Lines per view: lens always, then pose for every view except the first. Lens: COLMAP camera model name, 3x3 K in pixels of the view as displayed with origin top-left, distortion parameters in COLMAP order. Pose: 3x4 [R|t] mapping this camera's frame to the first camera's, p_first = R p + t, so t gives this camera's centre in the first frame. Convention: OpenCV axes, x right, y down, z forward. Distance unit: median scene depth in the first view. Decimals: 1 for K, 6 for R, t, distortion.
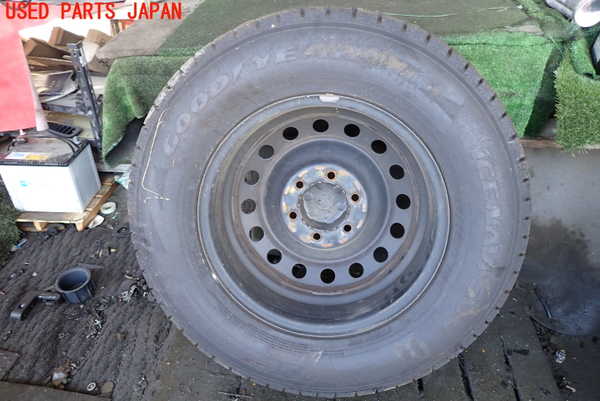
lens RADIAL K [[426.4, 0, 299.4], [0, 426.4, 200.9], [0, 0, 1]] dist [-0.001416, 0.006150]
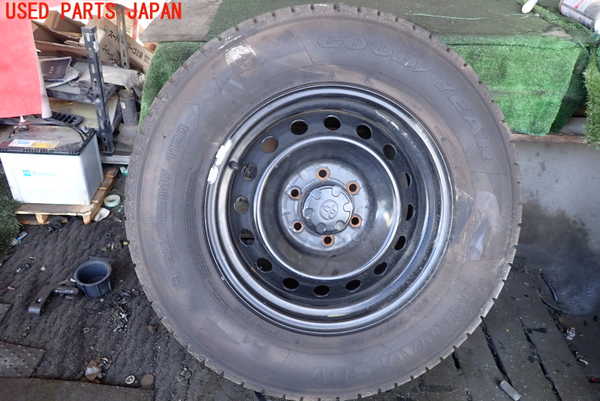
lens RADIAL K [[426.4, 0, 302.1], [0, 426.4, 200.2], [0, 0, 1]] dist [-0.001416, 0.006150]
pose [[0.992747, 0.005555, 0.120097, -0.193748], [-0.004565, 0.999953, -0.008519, 0.030480], [-0.120139, 0.007908, 0.992726, -0.010449]]
